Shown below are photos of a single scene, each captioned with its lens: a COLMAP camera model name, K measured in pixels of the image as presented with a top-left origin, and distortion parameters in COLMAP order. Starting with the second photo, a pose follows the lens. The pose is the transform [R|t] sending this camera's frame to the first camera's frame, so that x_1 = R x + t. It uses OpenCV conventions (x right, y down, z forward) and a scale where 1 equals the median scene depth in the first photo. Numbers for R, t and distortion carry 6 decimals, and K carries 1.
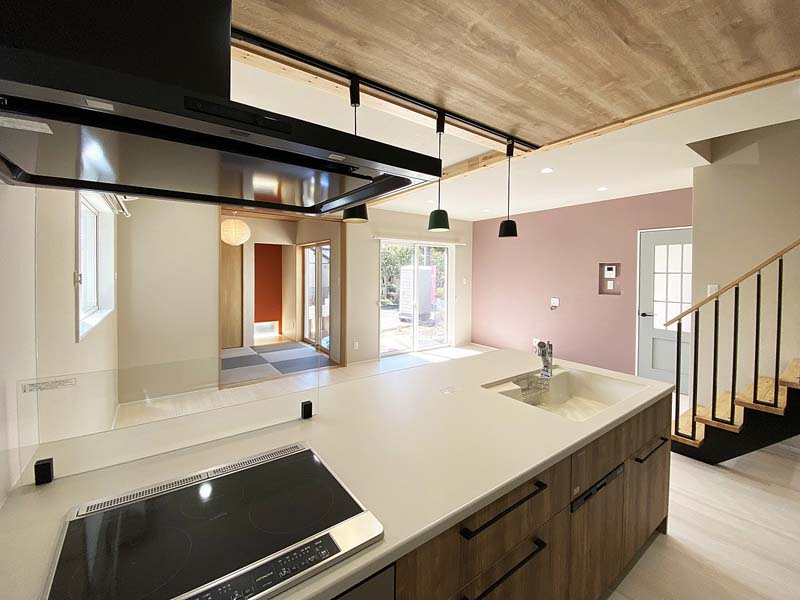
lens RADIAL K [[329.1, 0, 383.4], [0, 329.1, 280.3], [0, 0, 1]] dist [-0.012189, -0.005243]
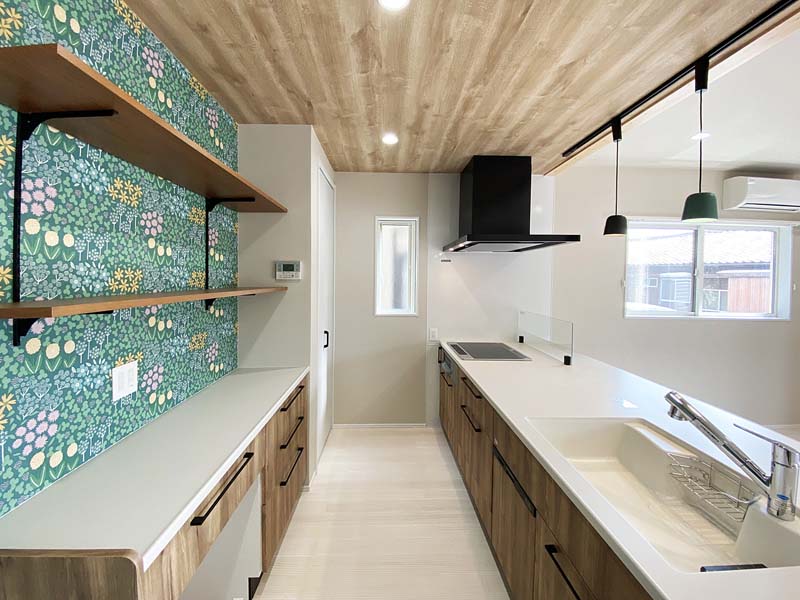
lens RADIAL K [[329.1, 0, 398.8], [0, 329.1, 284.6], [0, 0, 1]] dist [-0.012189, -0.005243]
pose [[-0.530759, 0.019401, -0.847301, 0.586413], [-0.014179, 0.999395, 0.031766, -0.011249], [0.847404, 0.028874, -0.530162, 0.410472]]
